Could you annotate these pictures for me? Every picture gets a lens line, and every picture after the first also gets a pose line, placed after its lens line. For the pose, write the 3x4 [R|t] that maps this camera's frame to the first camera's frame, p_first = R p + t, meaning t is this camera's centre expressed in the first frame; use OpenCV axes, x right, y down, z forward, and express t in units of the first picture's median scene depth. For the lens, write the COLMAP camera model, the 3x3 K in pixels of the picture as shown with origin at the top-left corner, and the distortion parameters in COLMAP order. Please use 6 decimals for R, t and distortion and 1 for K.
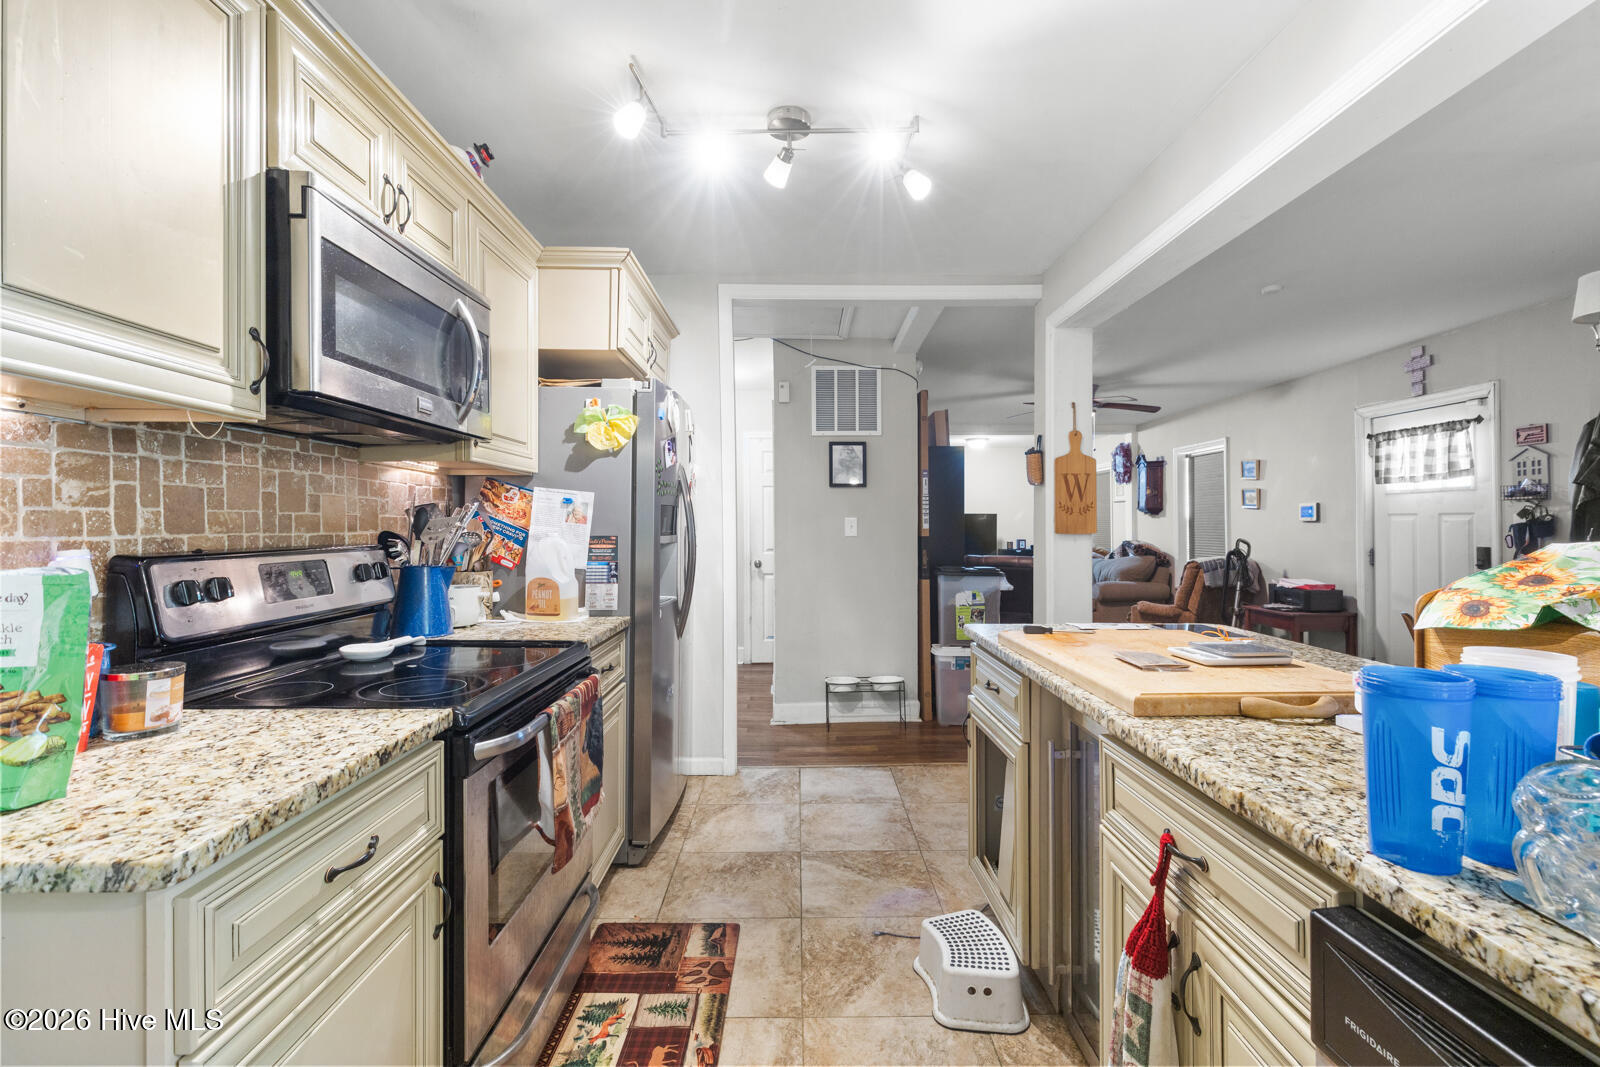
lens RADIAL K [[688.5, 0, 778.3], [0, 688.5, 527.3], [0, 0, 1]] dist [0.005760, -0.000922]
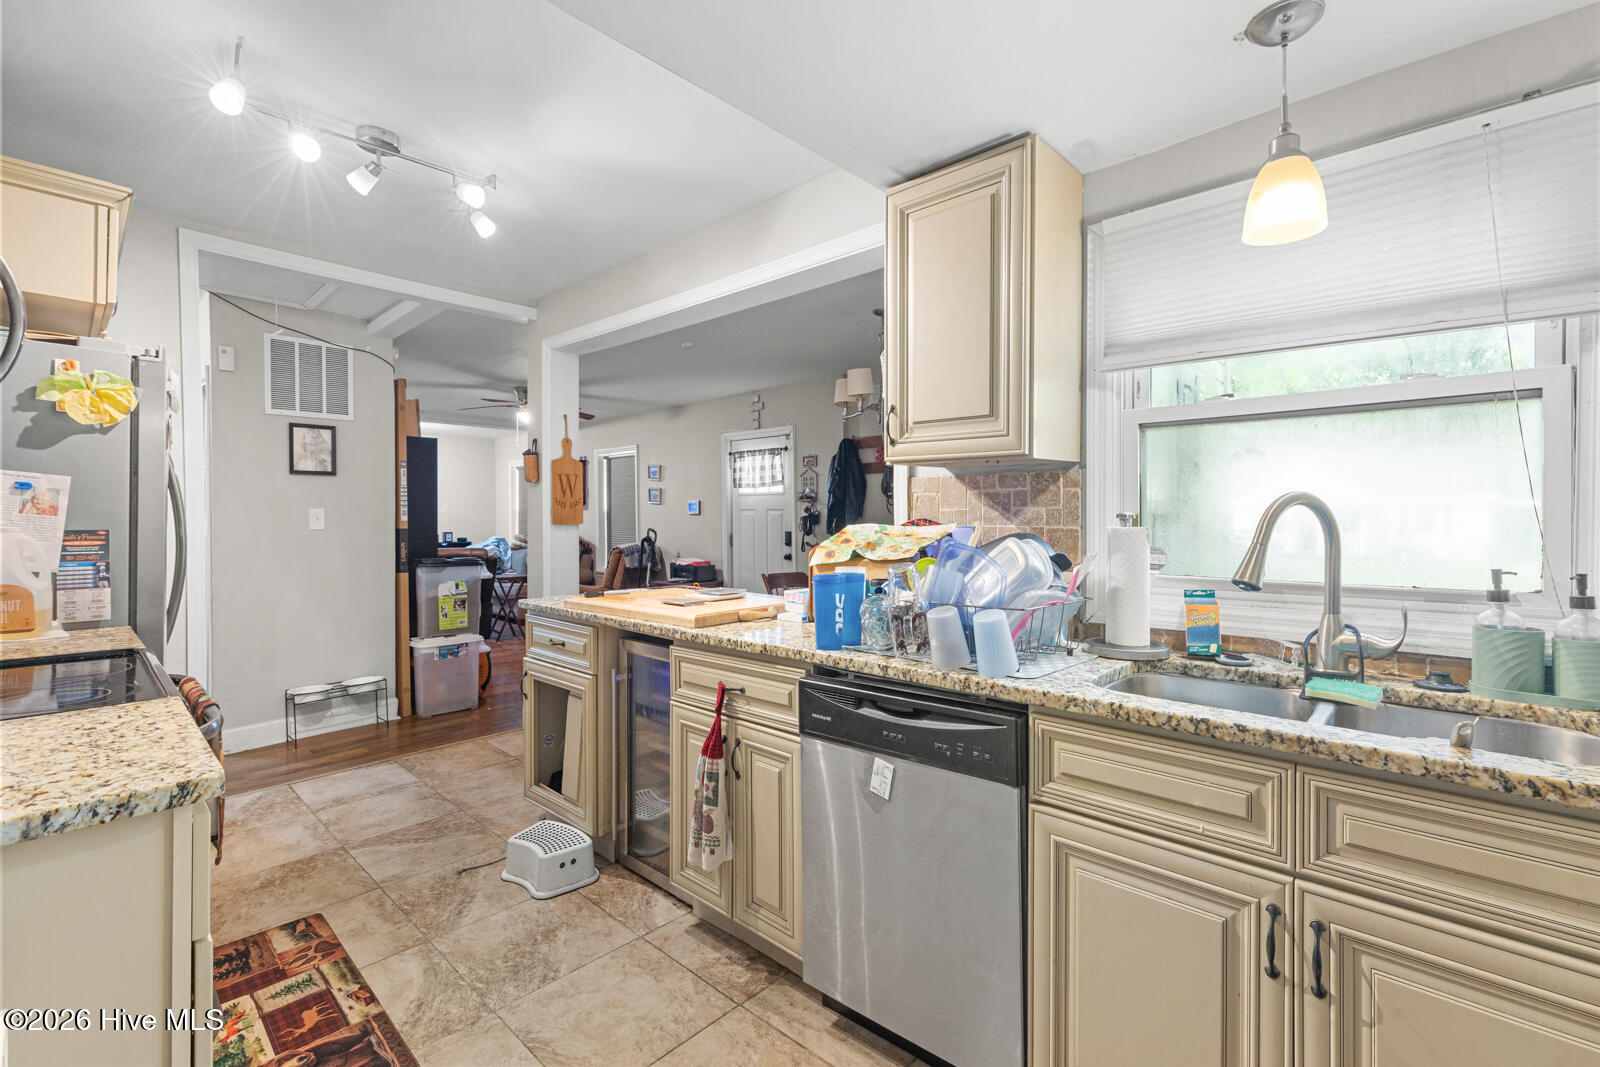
lens RADIAL K [[717.8, 0, 811.2], [0, 717.8, 529.1], [0, 0, 1]] dist [-0.000790, -0.000499]
pose [[0.658827, -0.012344, 0.752193, -0.324939], [0.002291, 0.999894, 0.014403, 0.000989], [-0.752291, -0.007766, 0.658786, -0.201947]]
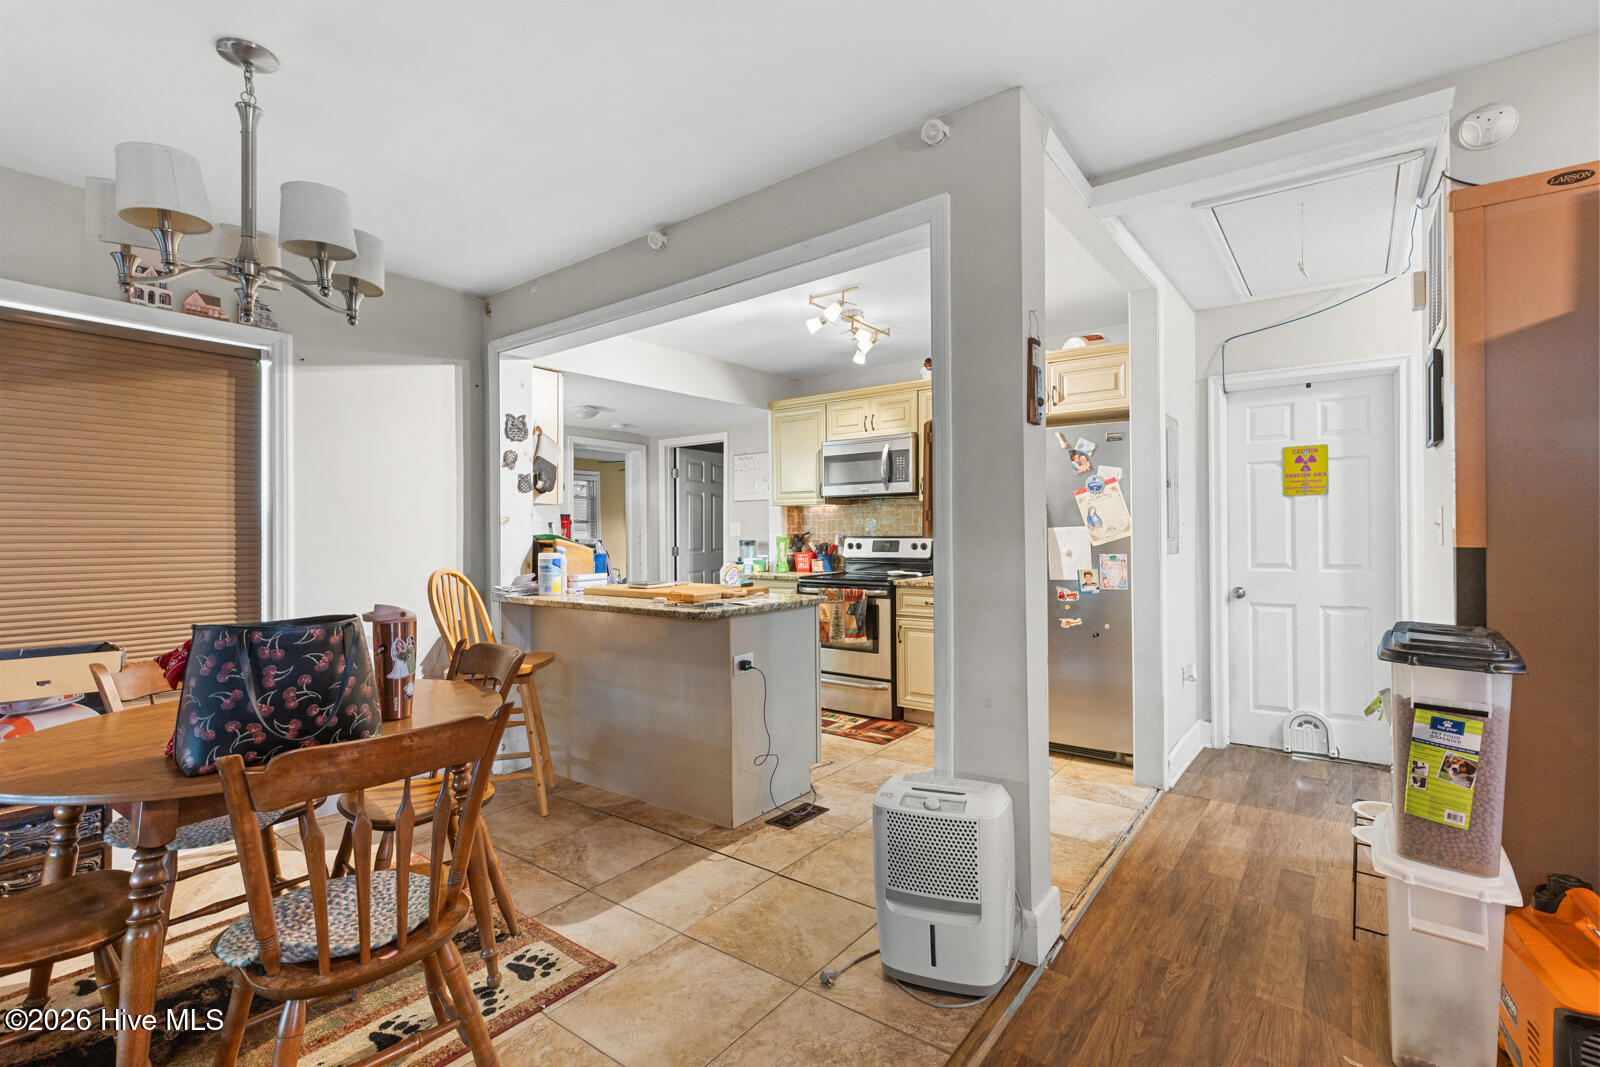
lens RADIAL K [[717.8, 0, 811.2], [0, 717.8, 529.1], [0, 0, 1]] dist [-0.000790, -0.000499]
pose [[-0.586899, -0.004205, -0.809649, 1.372504], [0.004880, 0.999950, -0.008731, 0.033757], [0.809646, -0.009075, -0.586849, 1.722610]]
